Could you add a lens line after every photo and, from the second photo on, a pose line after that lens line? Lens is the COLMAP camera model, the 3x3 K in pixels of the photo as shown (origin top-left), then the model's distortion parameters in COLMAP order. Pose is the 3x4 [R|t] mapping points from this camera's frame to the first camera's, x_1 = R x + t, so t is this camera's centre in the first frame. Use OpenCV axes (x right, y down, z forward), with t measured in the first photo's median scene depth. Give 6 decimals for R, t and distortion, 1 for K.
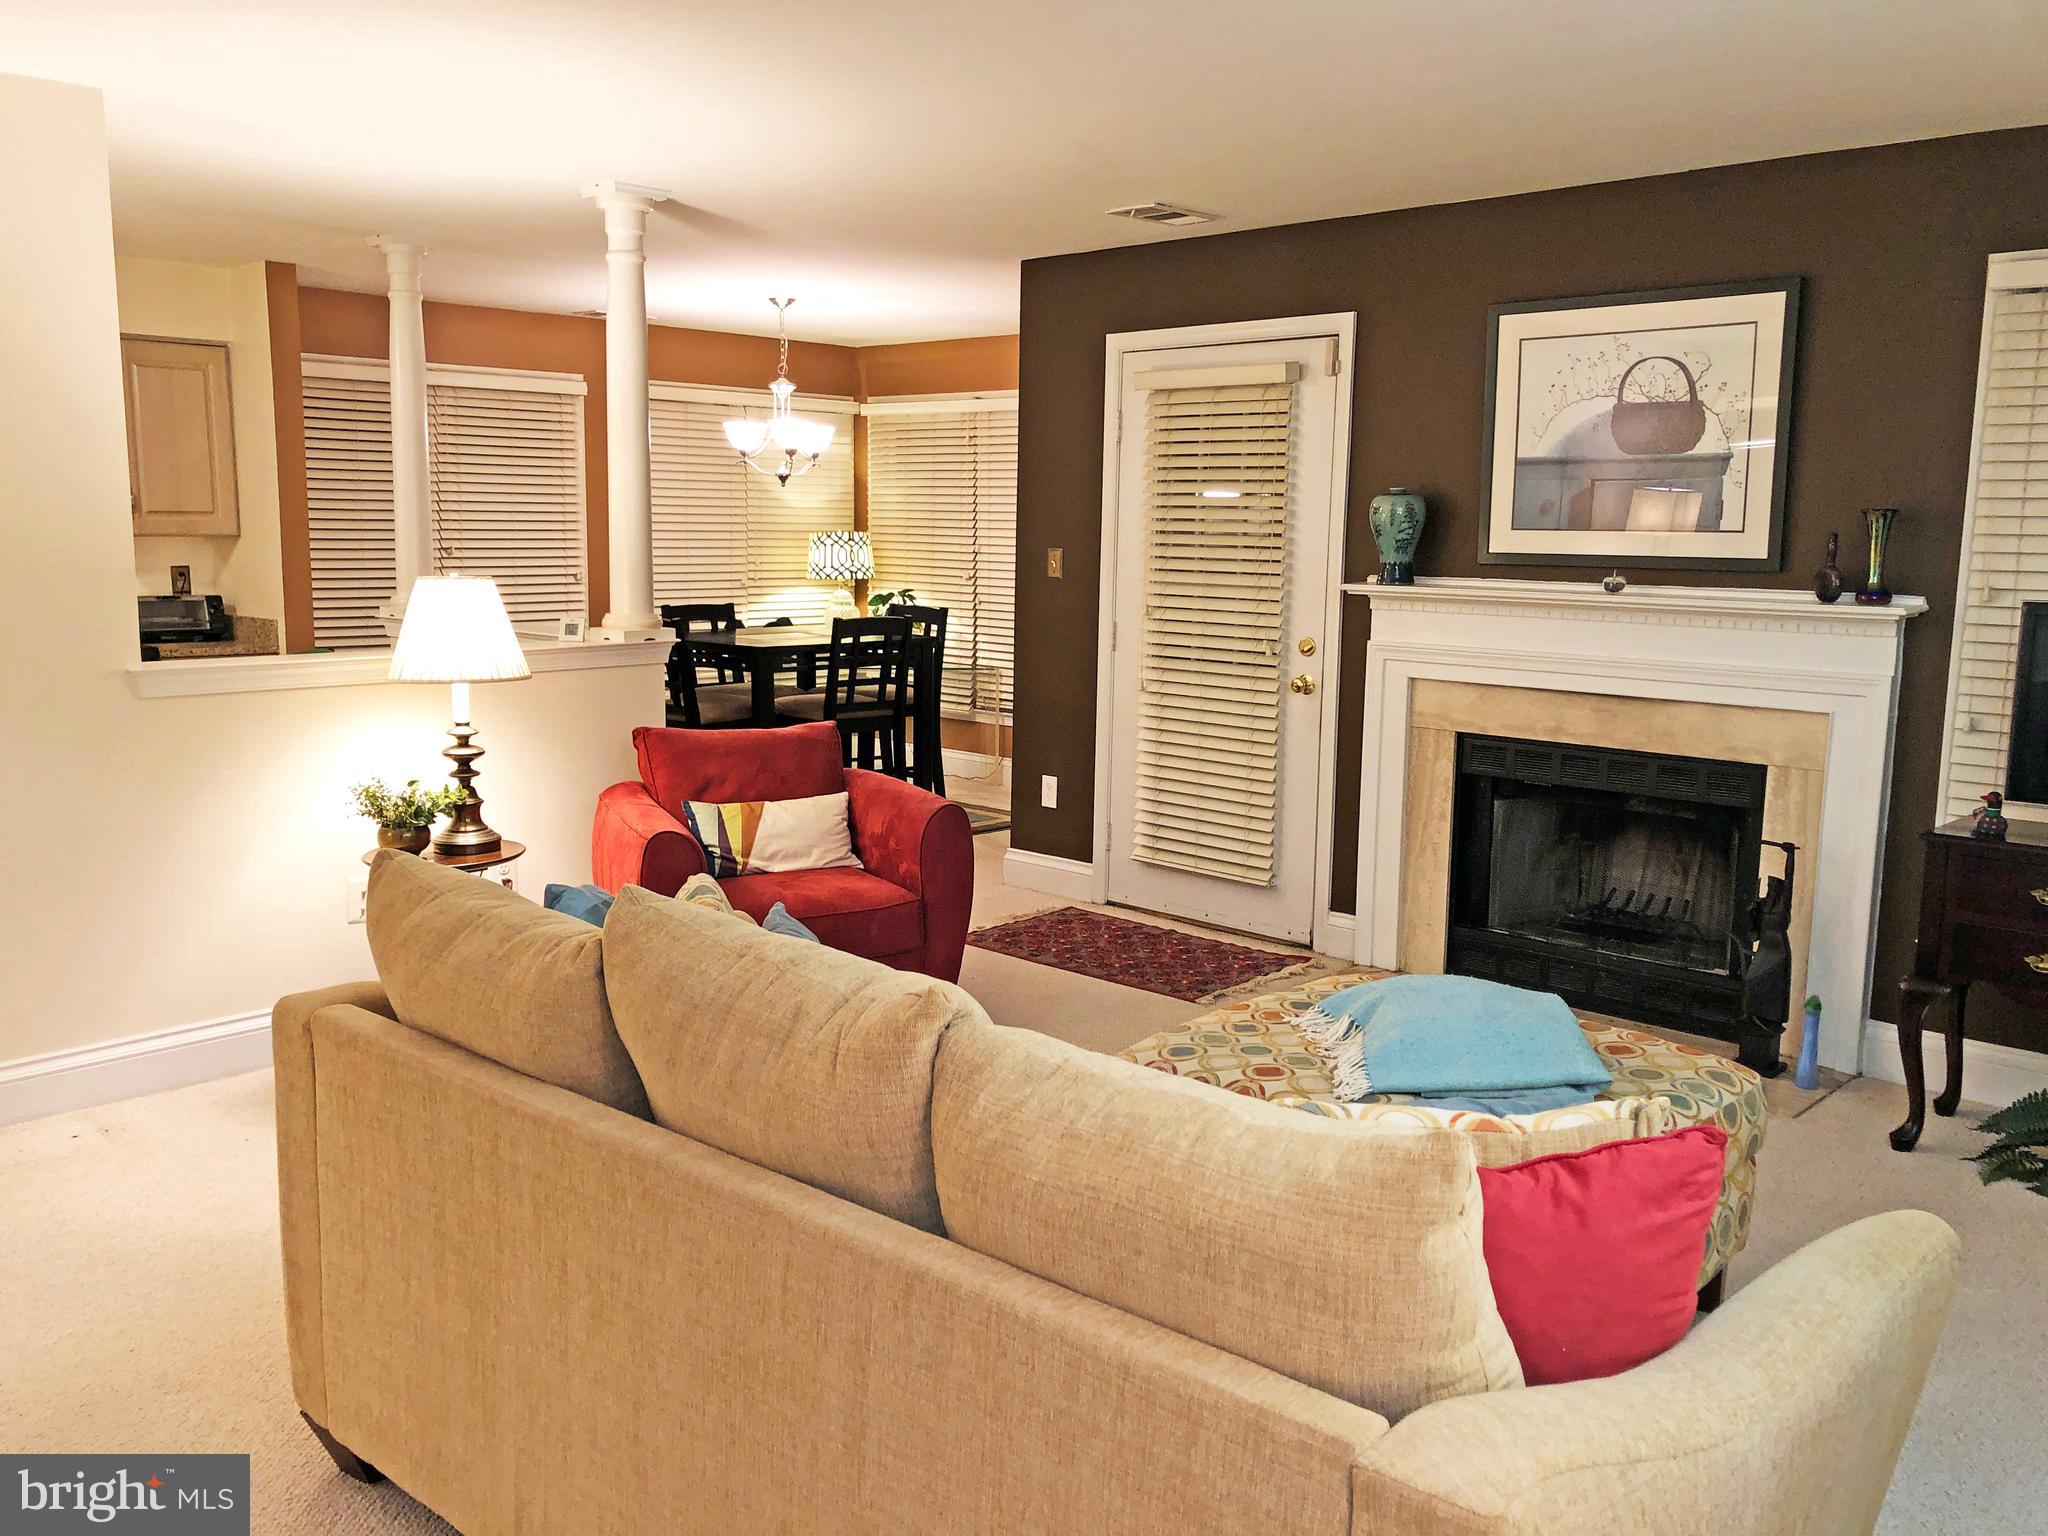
lens RADIAL K [[1689.3, 0, 1008.0], [0, 1689.3, 769.5], [0, 0, 1]] dist [0.025593, -0.028060]
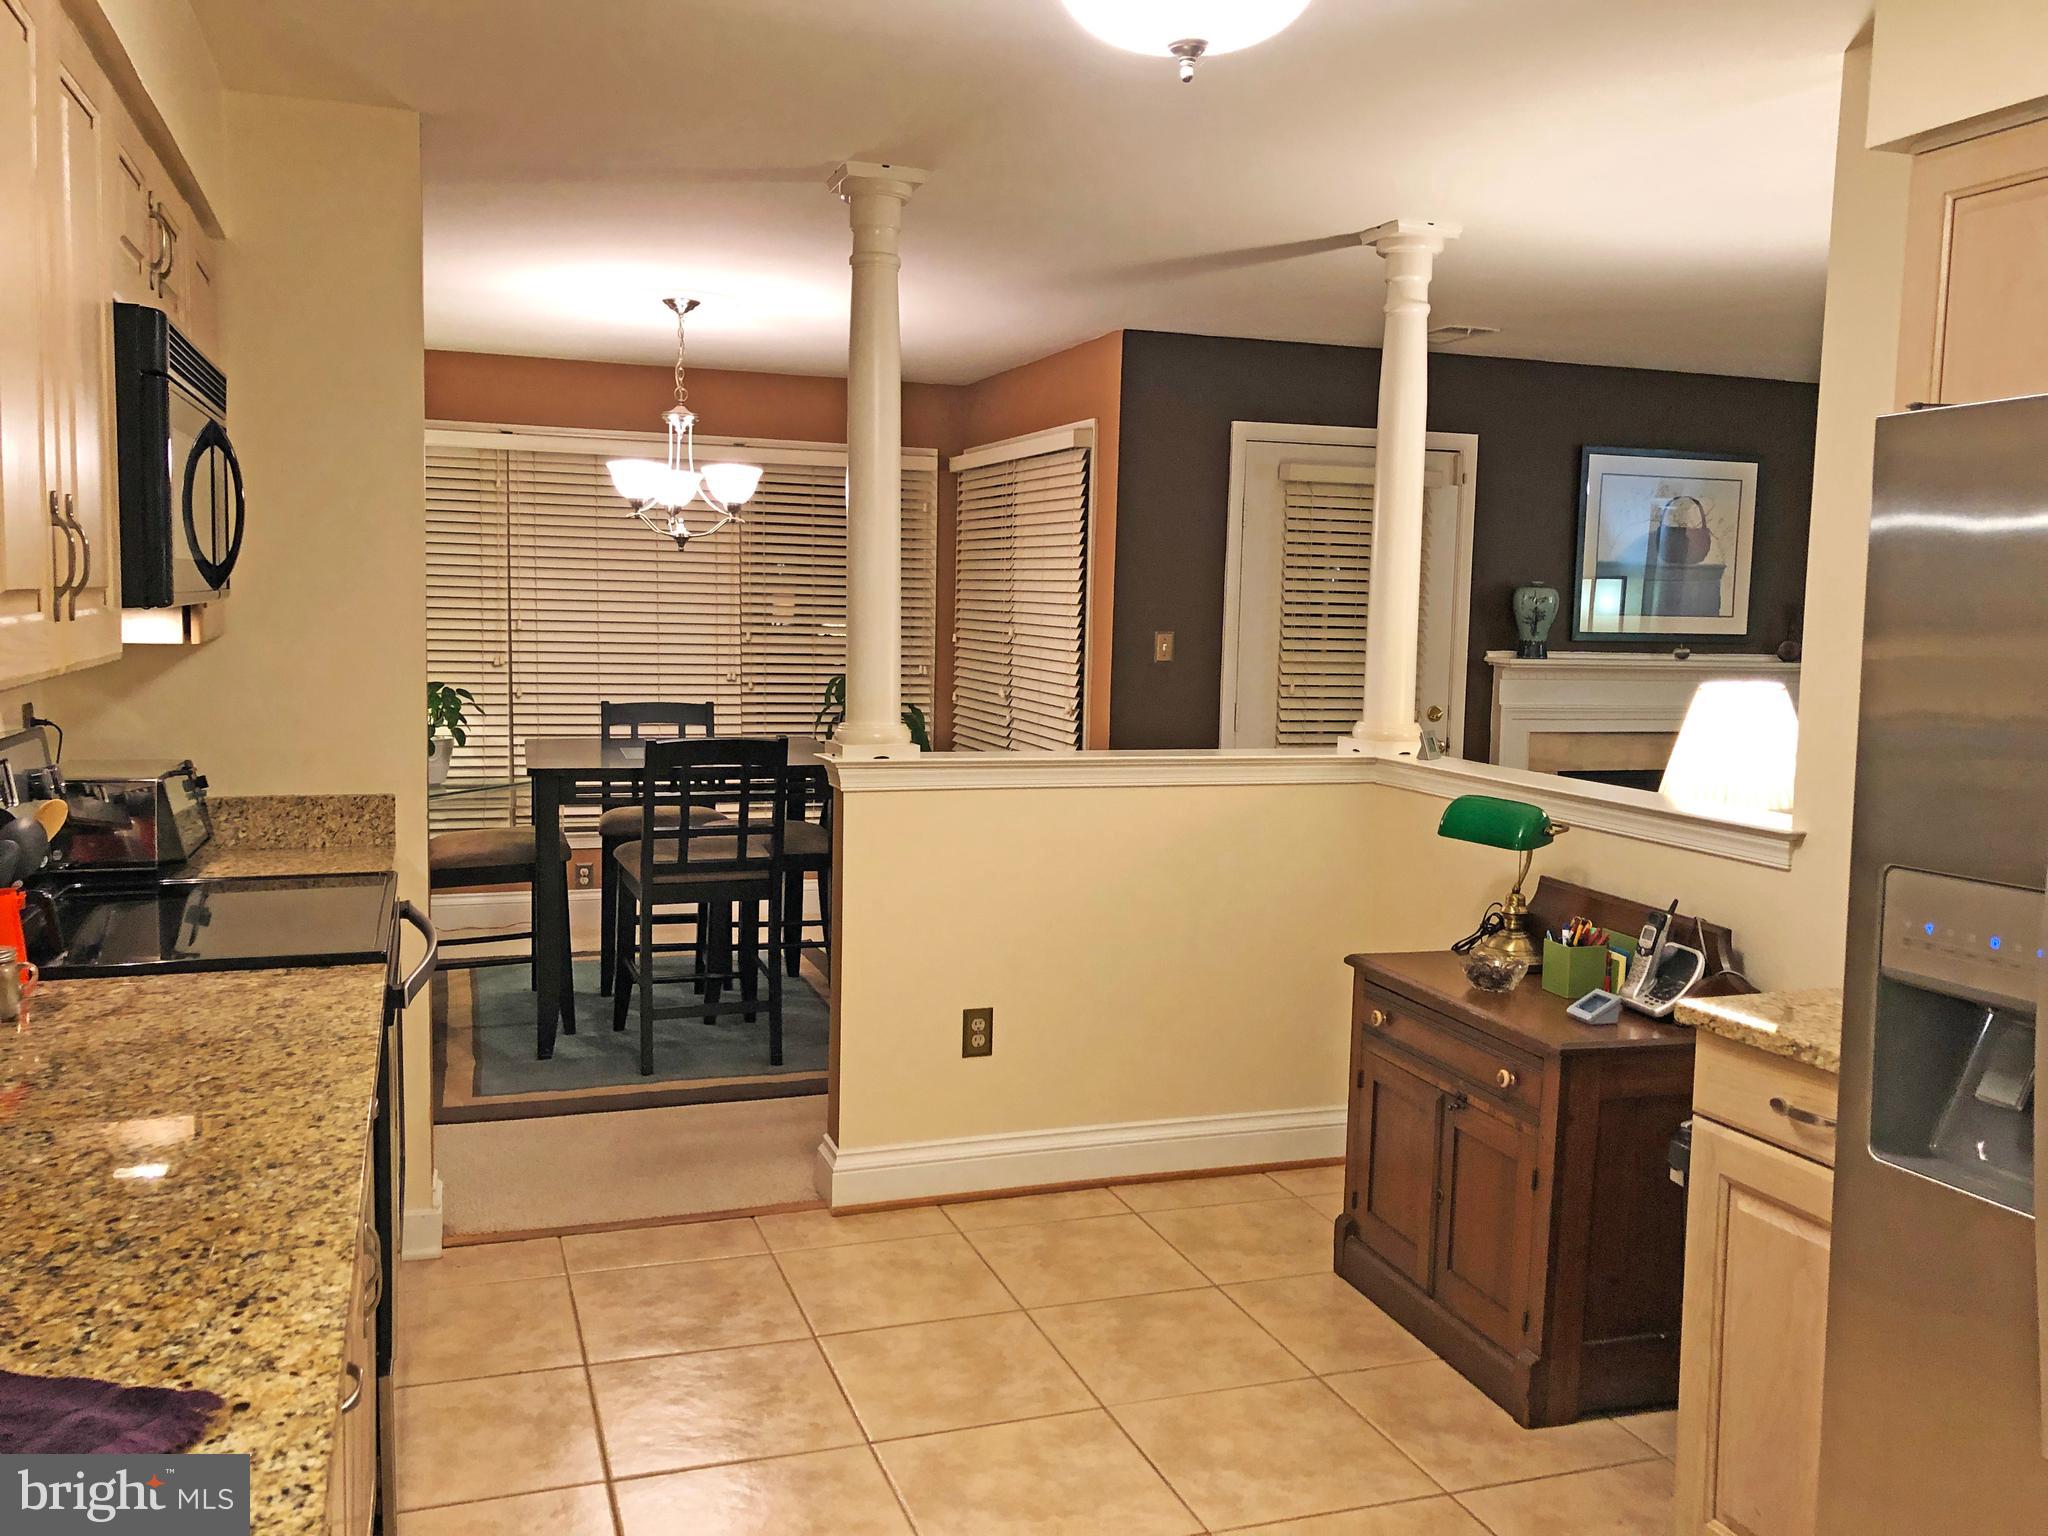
lens RADIAL K [[1689.3, 0, 1045.5], [0, 1689.3, 752.6], [0, 0, 1]] dist [0.025593, -0.028060]
pose [[0.454527, -0.079759, 0.887155, -1.068323], [0.114913, 0.992911, 0.030393, -0.122364], [-0.883289, 0.088131, 0.460470, 0.768214]]
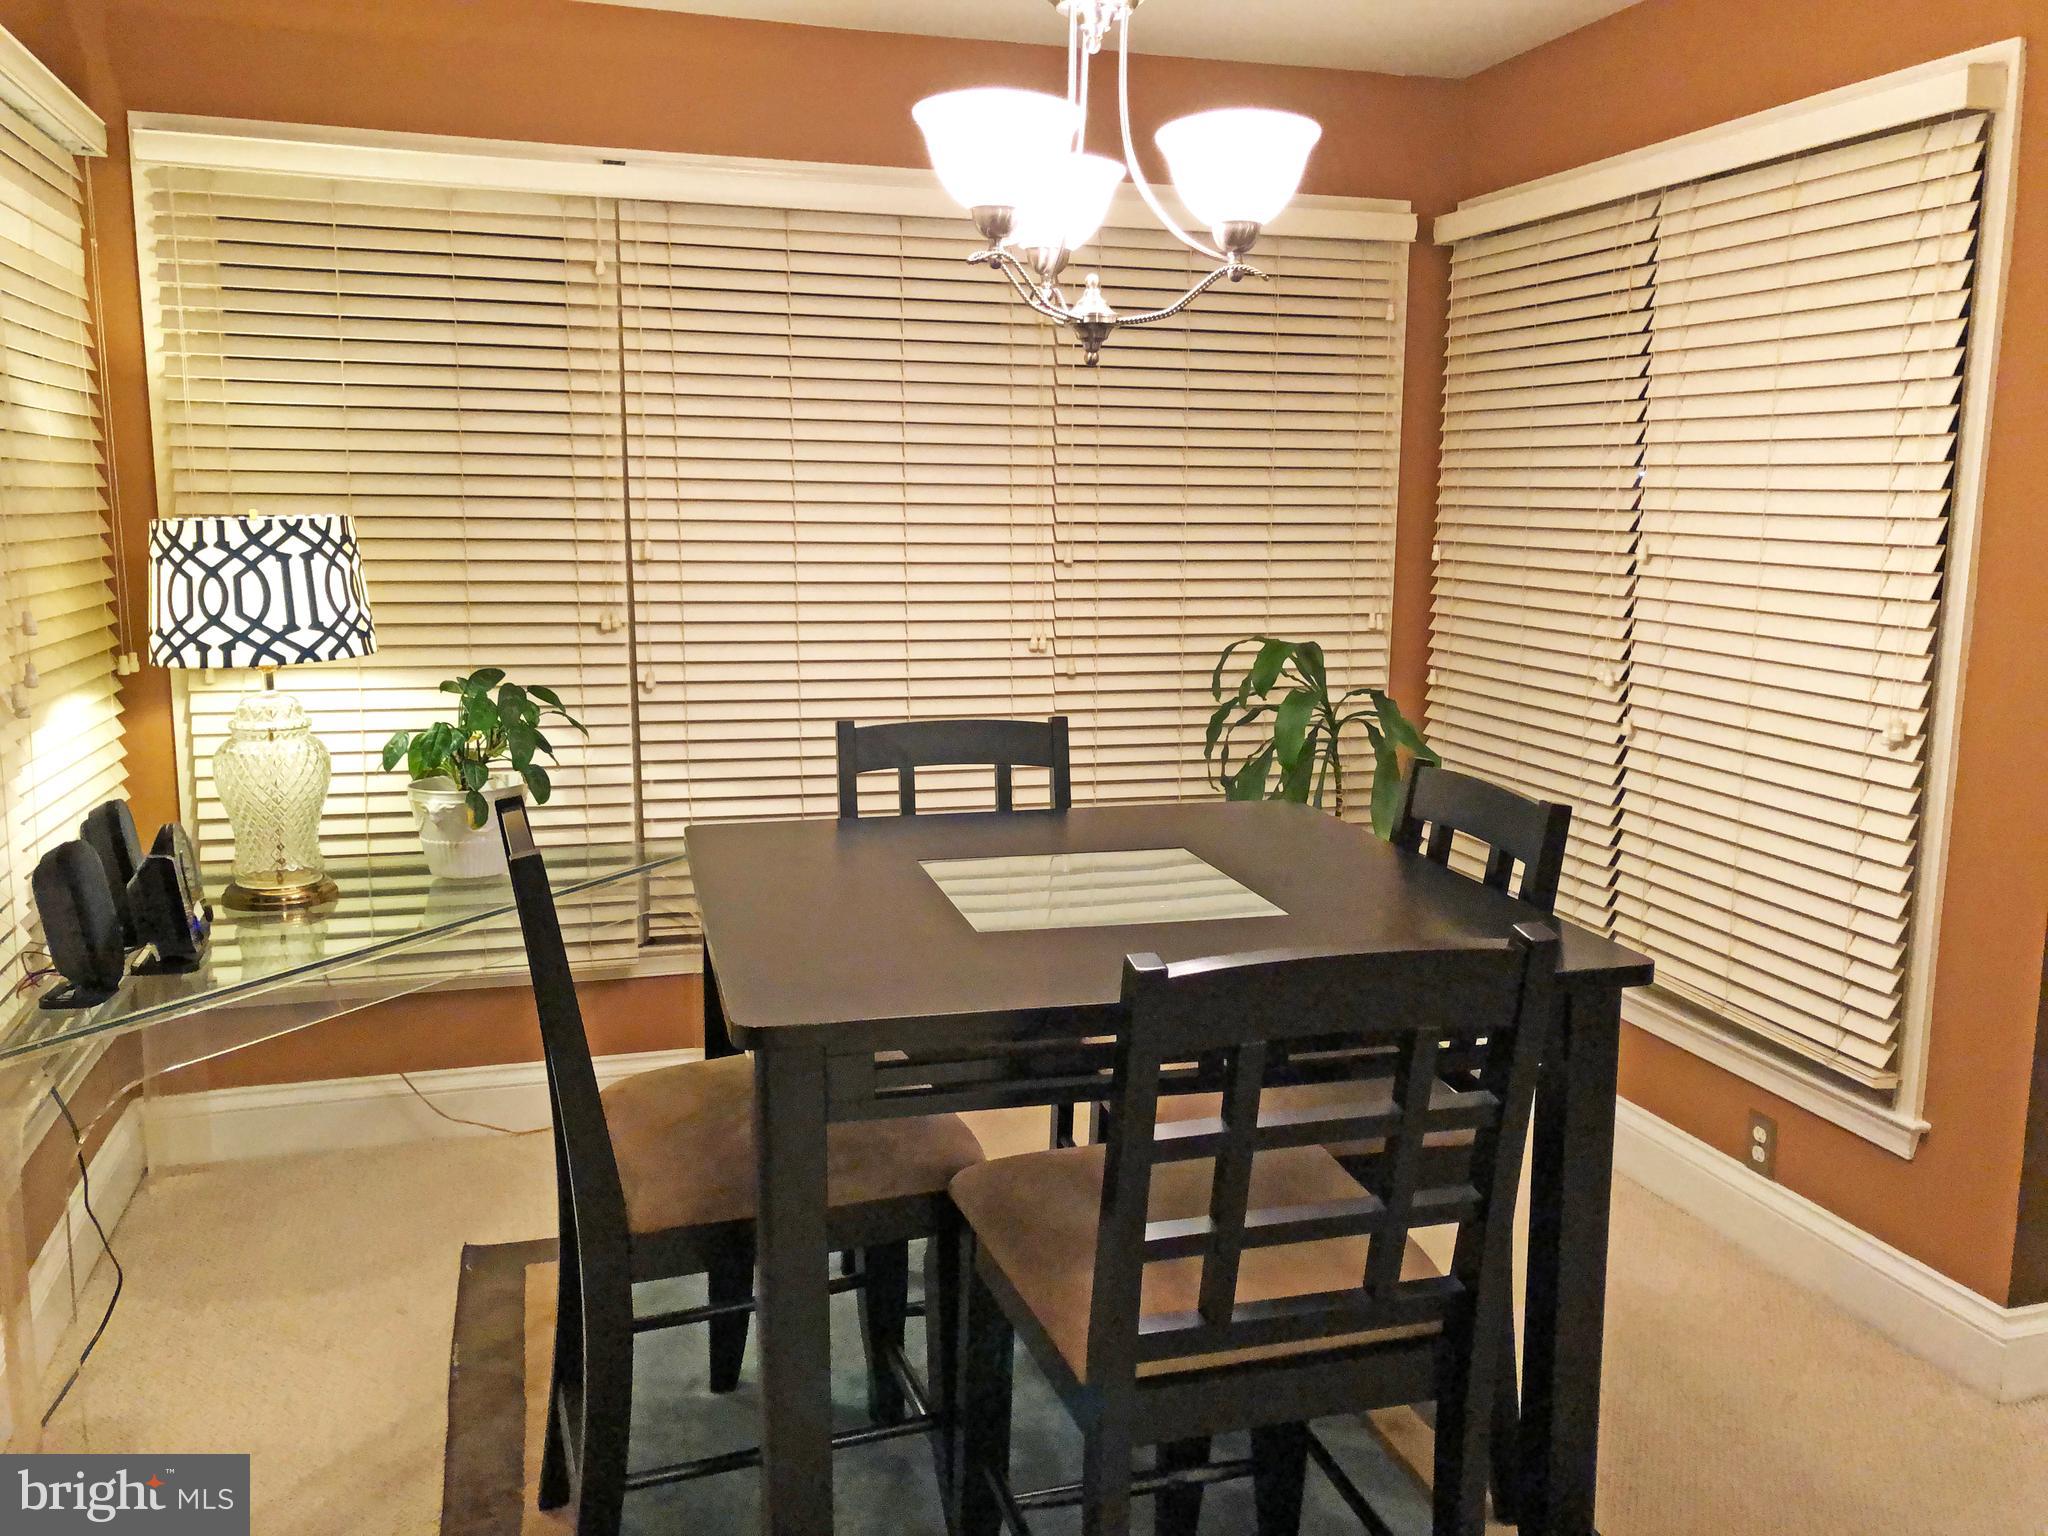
lens RADIAL K [[1689.3, 0, 1020.6], [0, 1689.3, 789.6], [0, 0, 1]] dist [0.025593, -0.028060]
pose [[0.513203, -0.153188, 0.844485, -0.562965], [0.122471, 0.986944, 0.104603, -0.189103], [-0.849484, 0.049742, 0.525264, 1.274155]]
